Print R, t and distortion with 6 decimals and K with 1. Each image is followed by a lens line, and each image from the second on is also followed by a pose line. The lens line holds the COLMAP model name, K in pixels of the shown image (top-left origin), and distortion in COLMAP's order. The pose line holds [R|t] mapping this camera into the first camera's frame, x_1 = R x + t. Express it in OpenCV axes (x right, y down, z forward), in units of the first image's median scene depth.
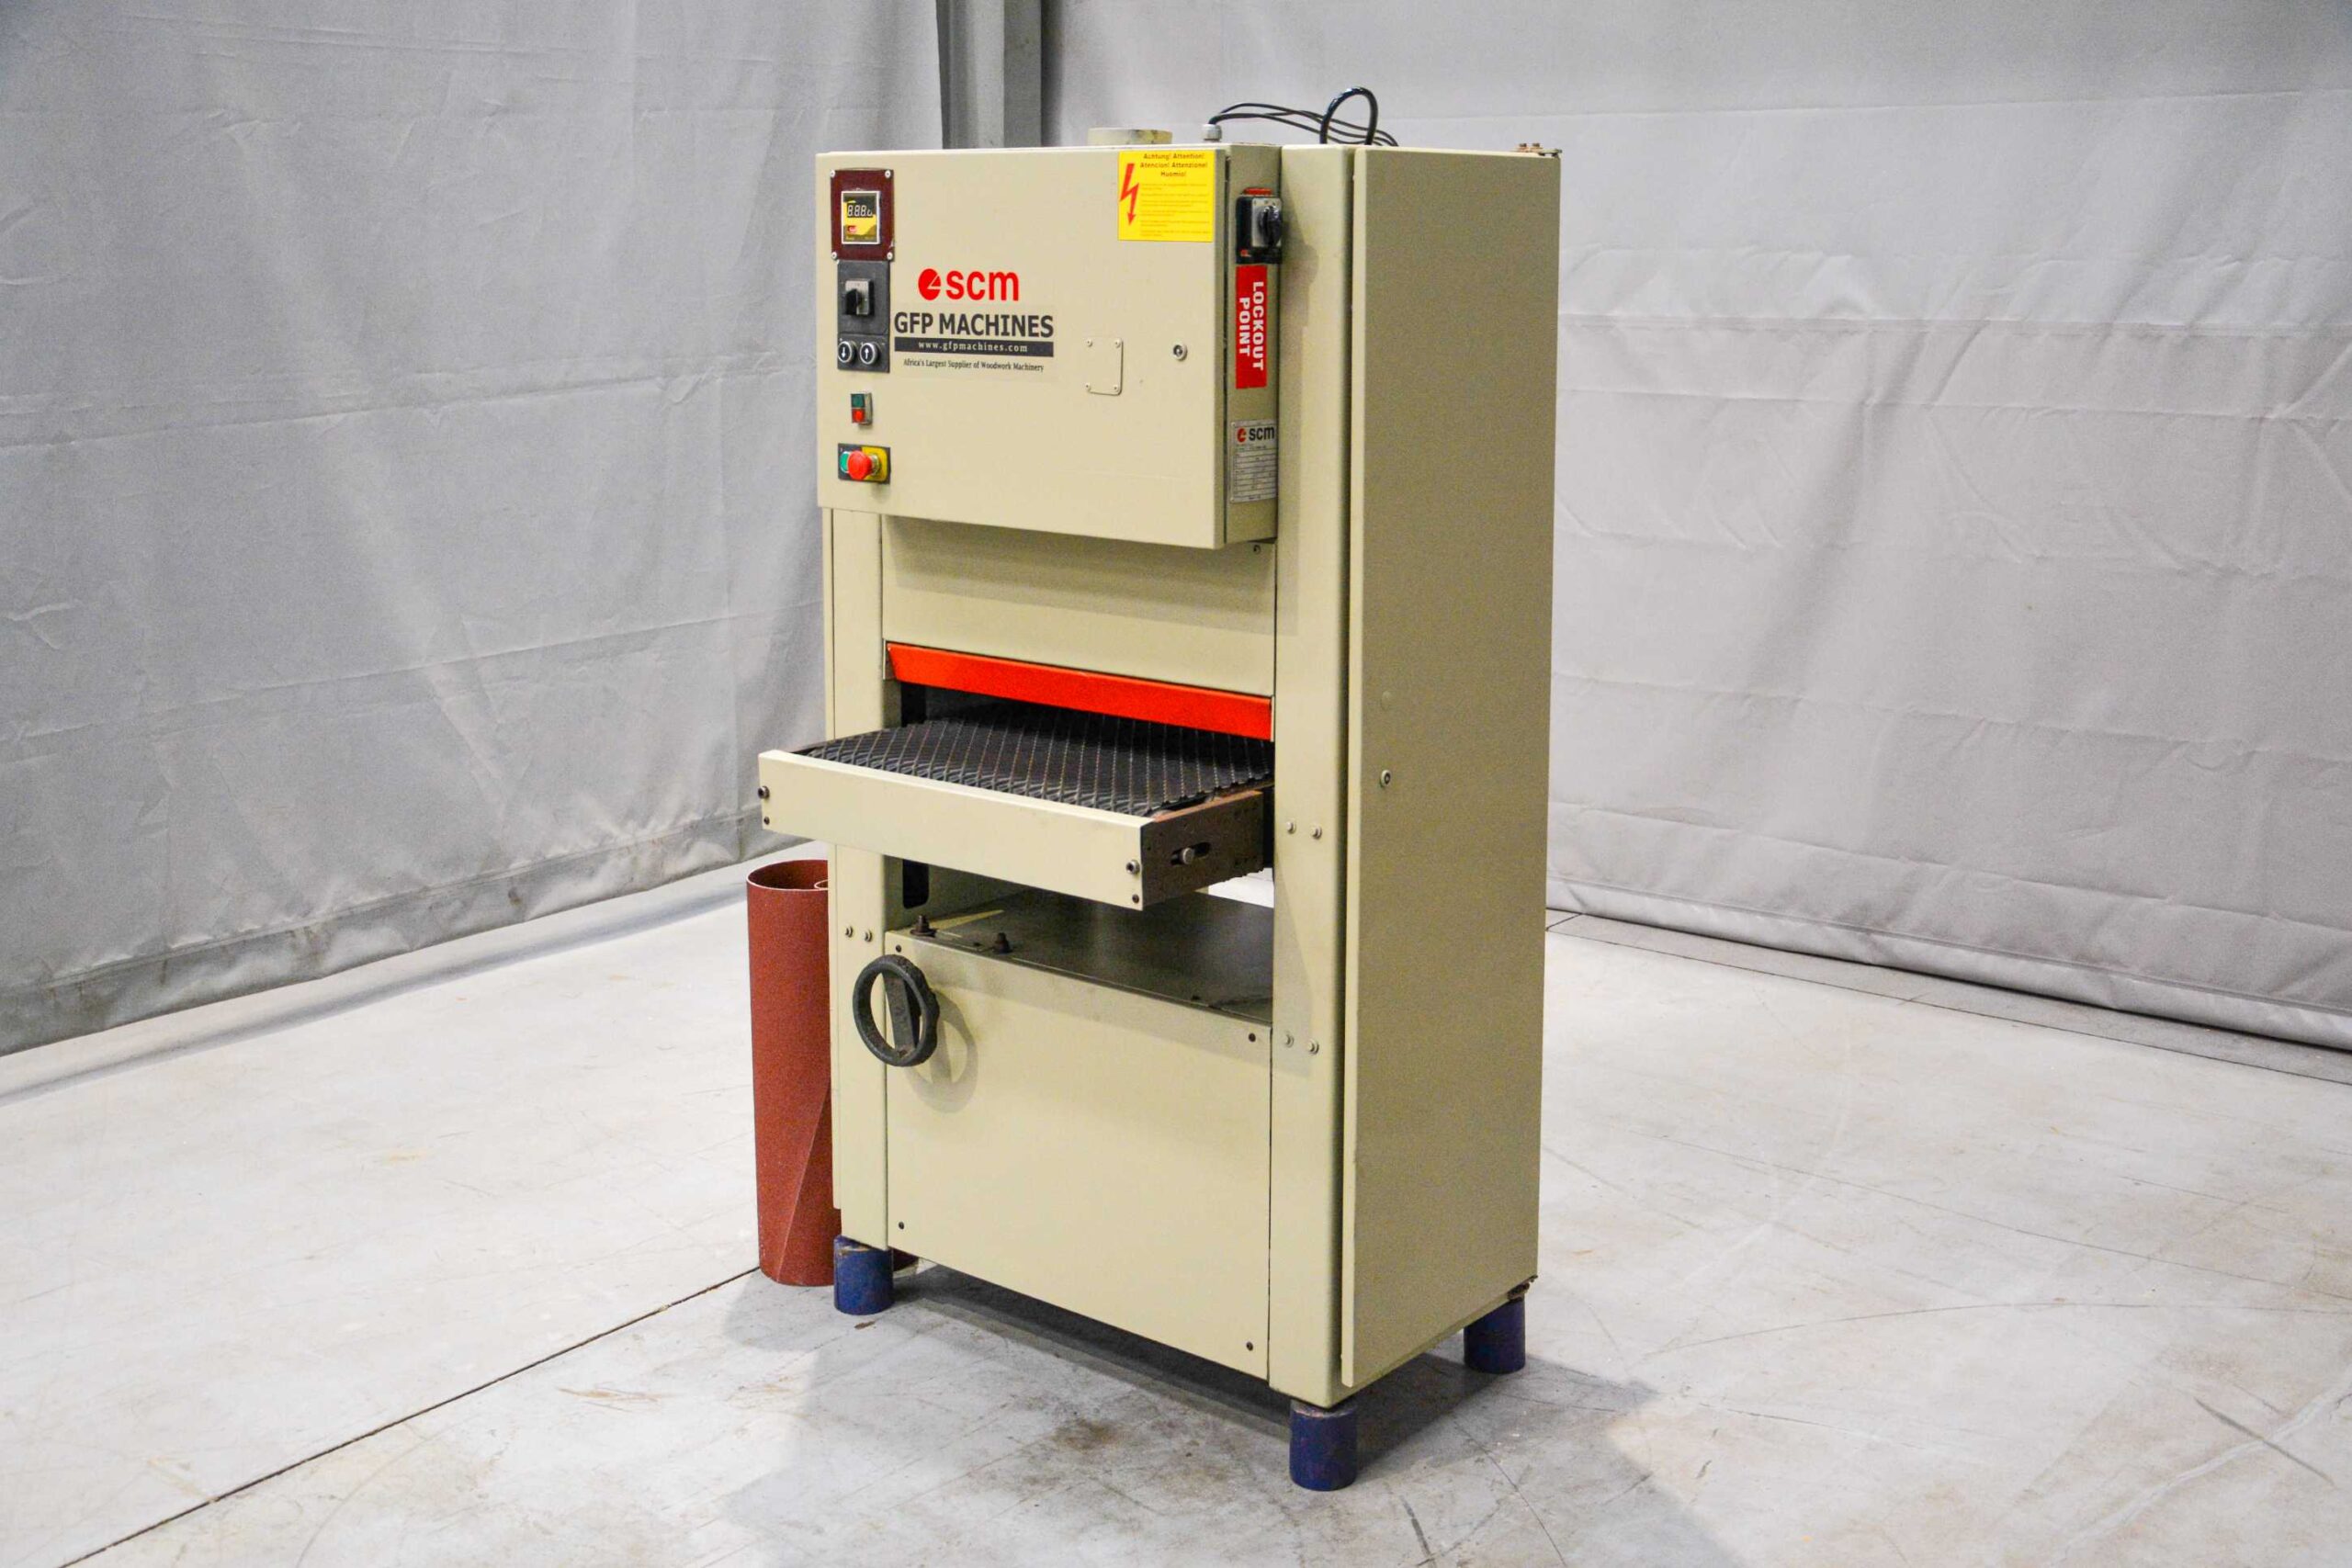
lens RADIAL K [[2603.6, 0, 1203.4], [0, 2603.6, 526.0], [0, 0, 1]] dist [-0.000682, 0.001342]
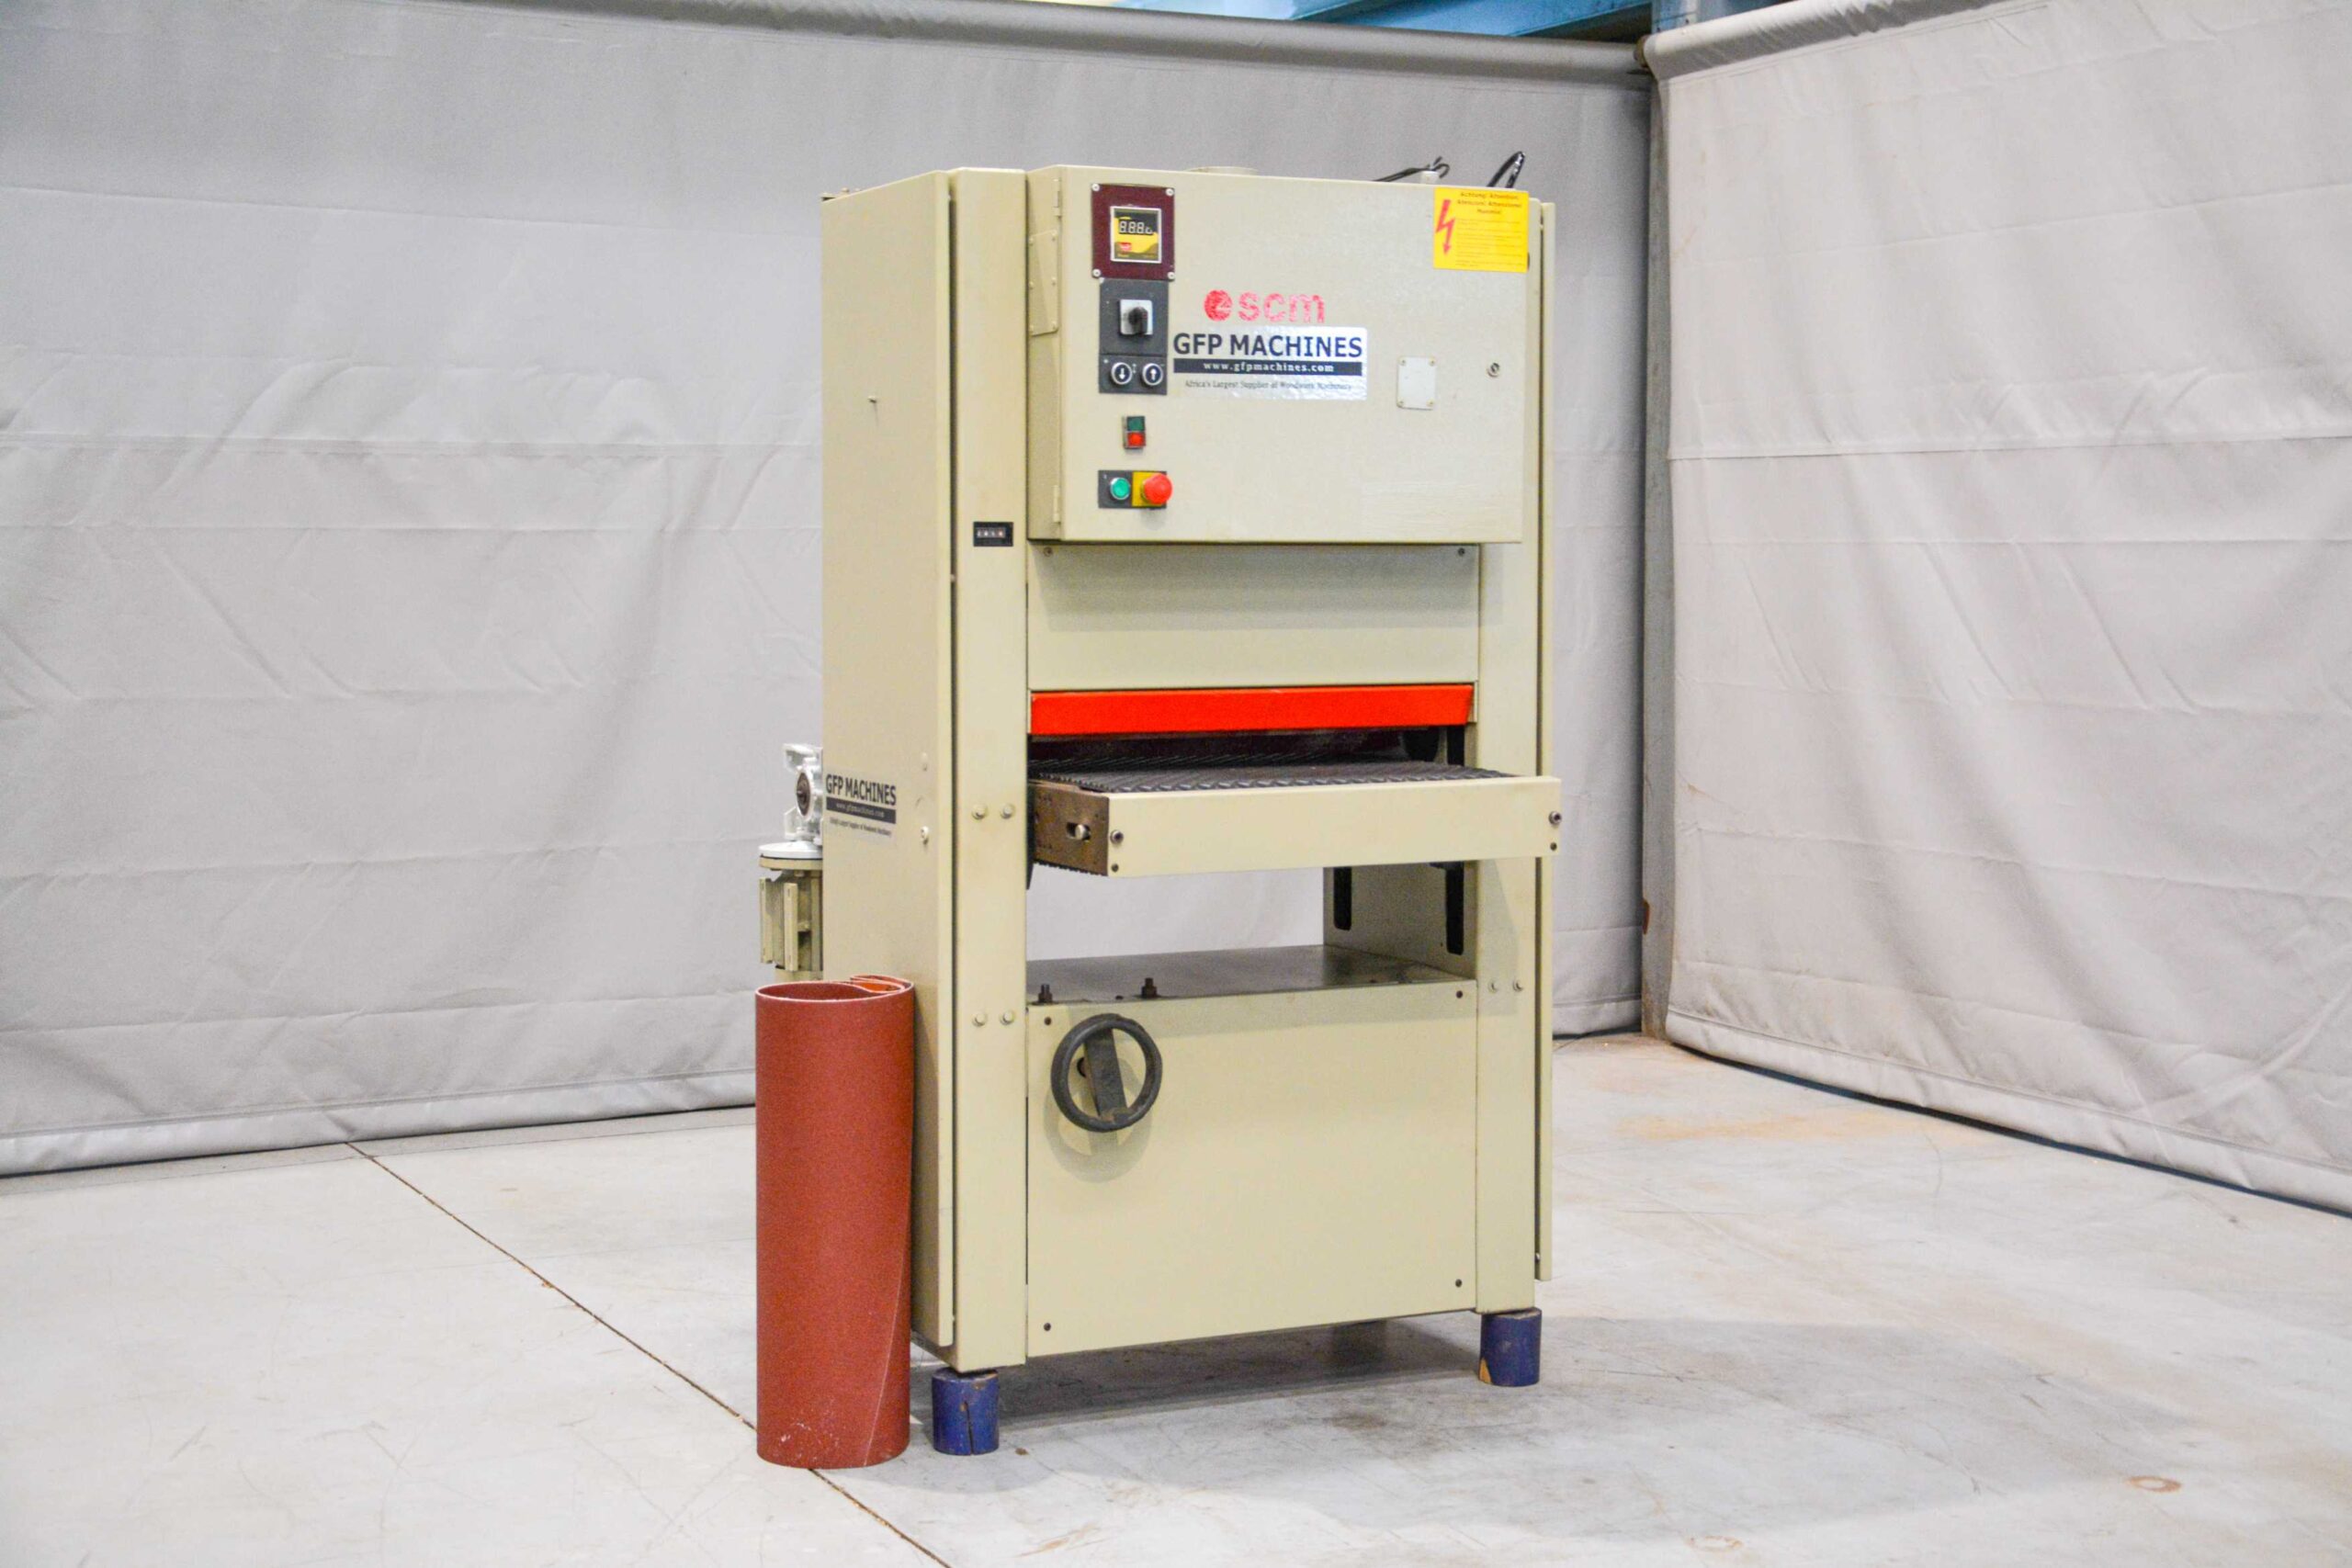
lens RADIAL K [[3407.9, 0, 1180.9], [0, 3407.9, 779.9], [0, 0, 1]] dist [0.033036, 0.035016]
pose [[0.432436, -0.065899, 0.899253, -1.315513], [0.103346, 0.994375, 0.023172, 0.057945], [-0.895723, 0.082914, 0.436814, 0.453246]]
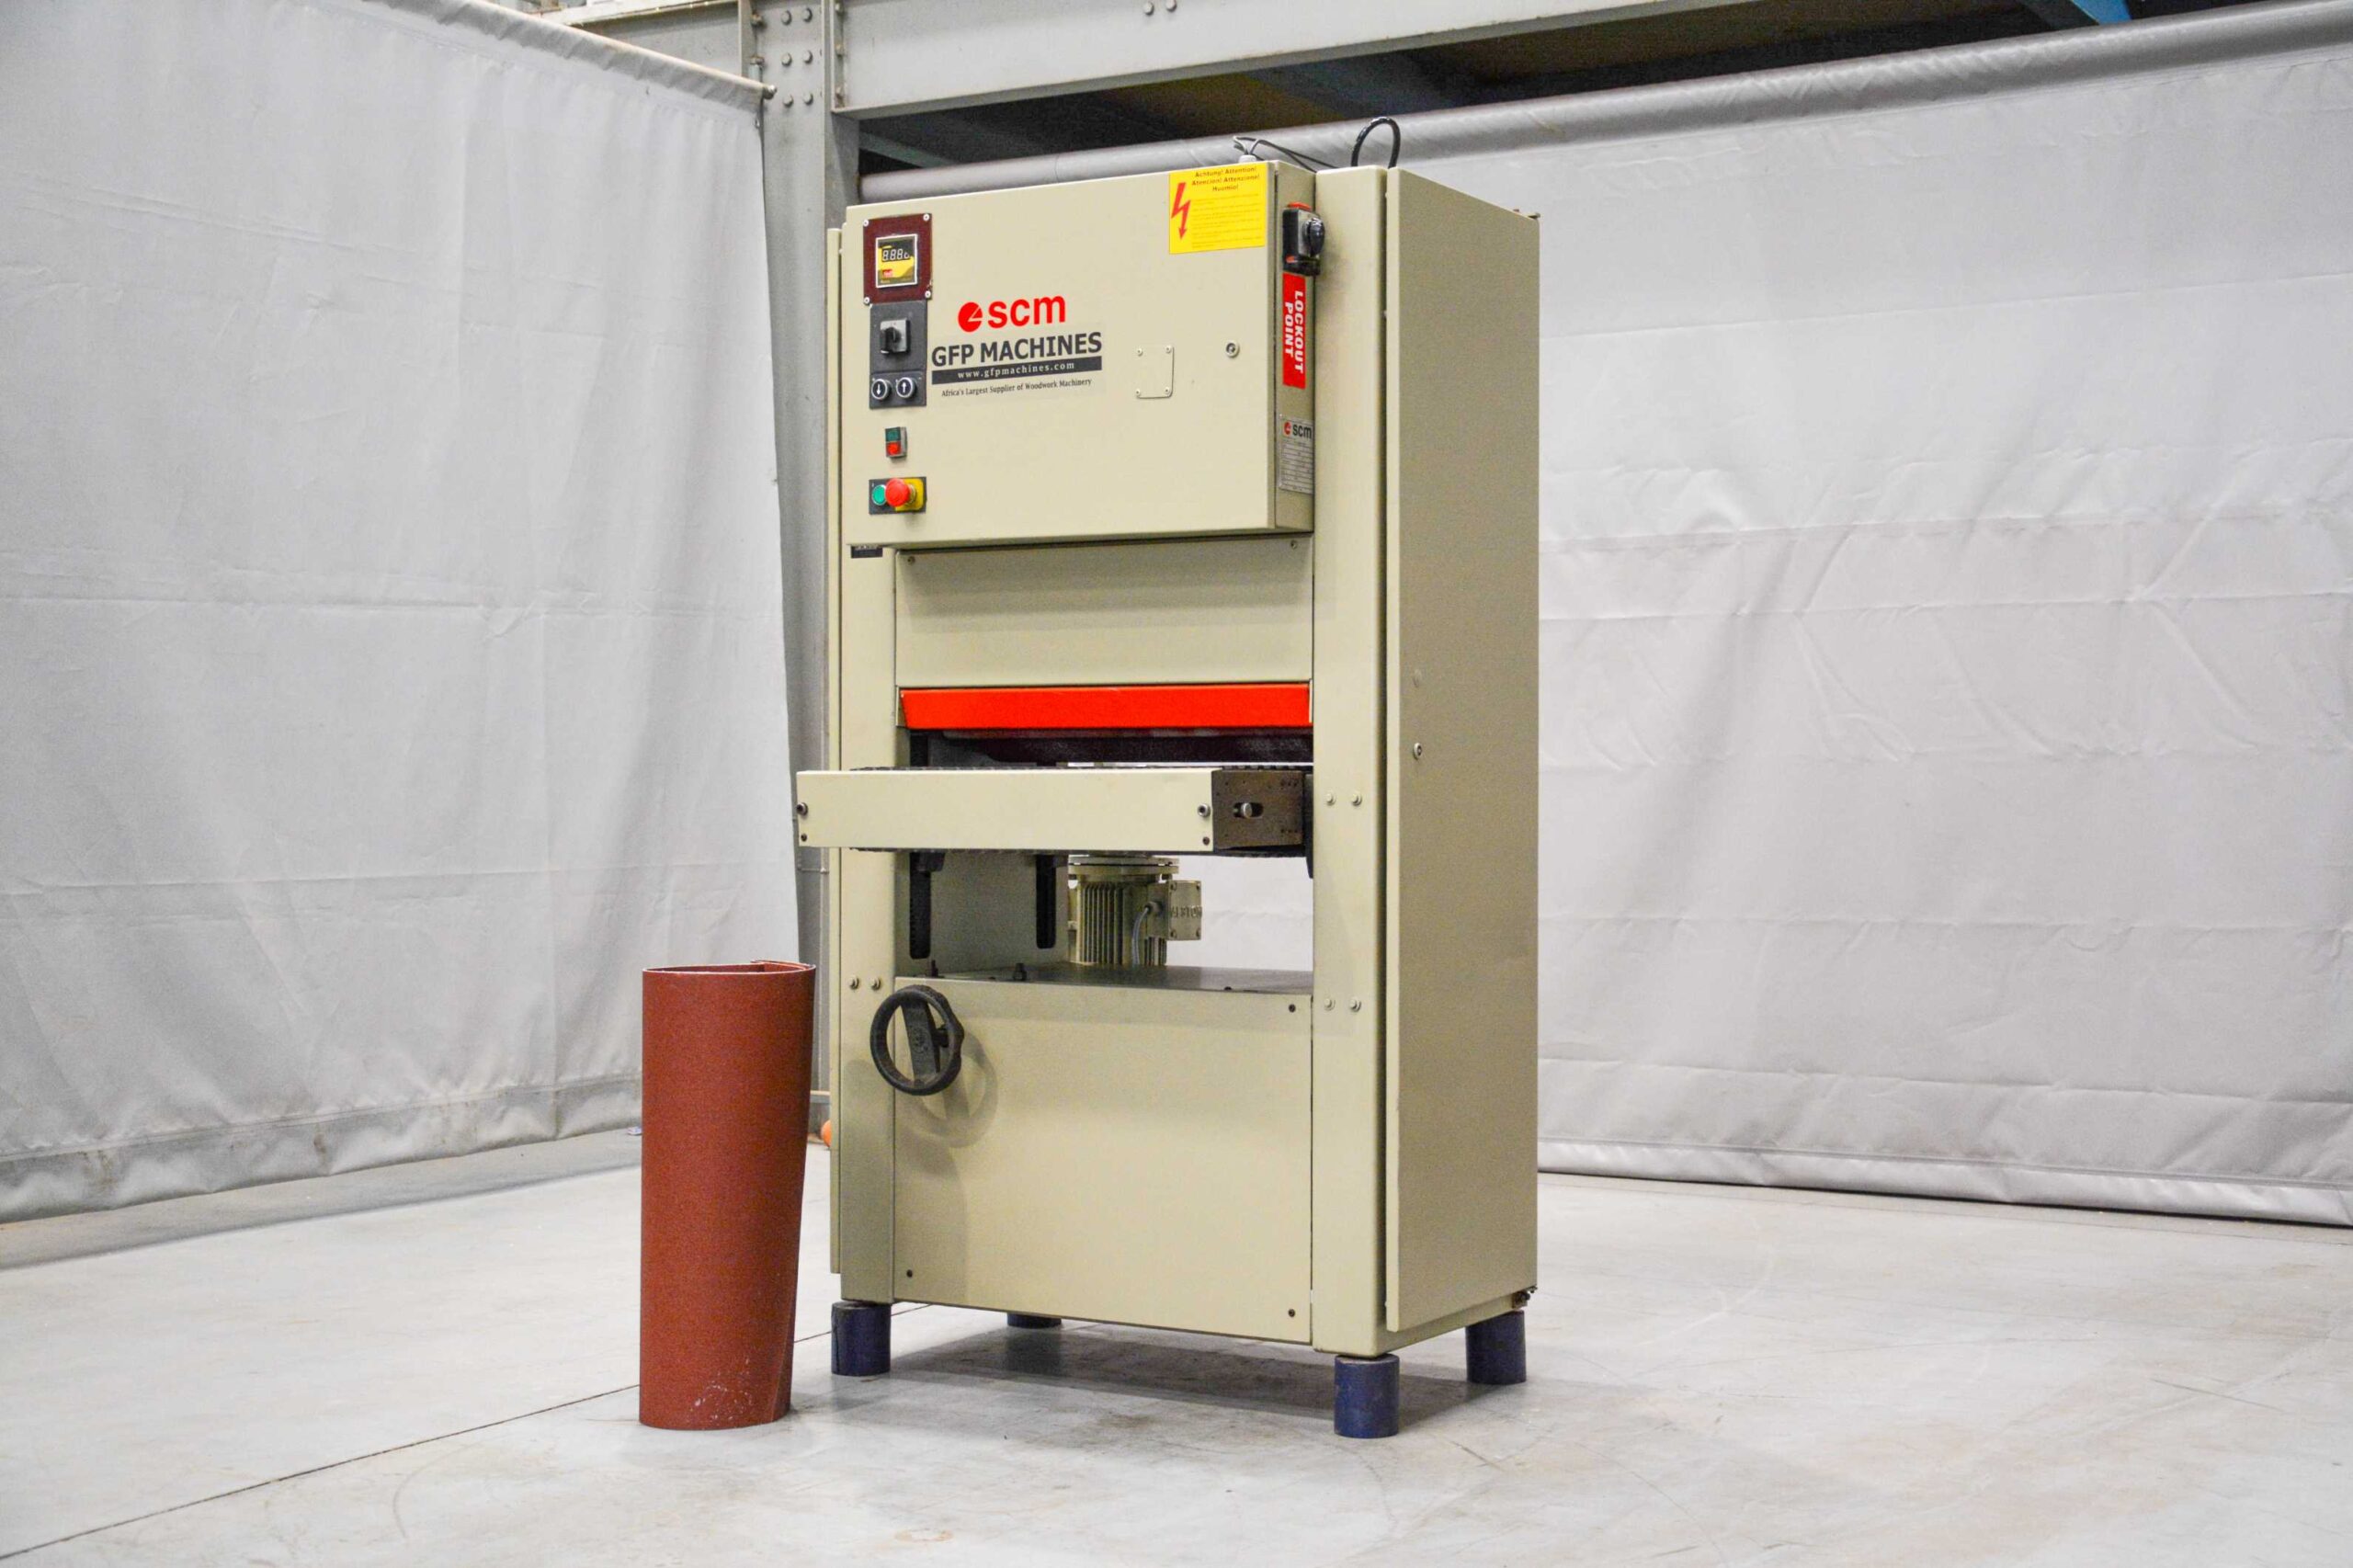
lens RADIAL K [[3178.2, 0, 1219.2], [0, 3178.2, 791.8], [0, 0, 1]] dist [0.094135, -0.047070]
pose [[0.989689, -0.003653, 0.143189, -0.192471], [0.019742, 0.993613, -0.111100, 0.247942], [-0.141868, 0.112782, 0.983440, -0.275556]]
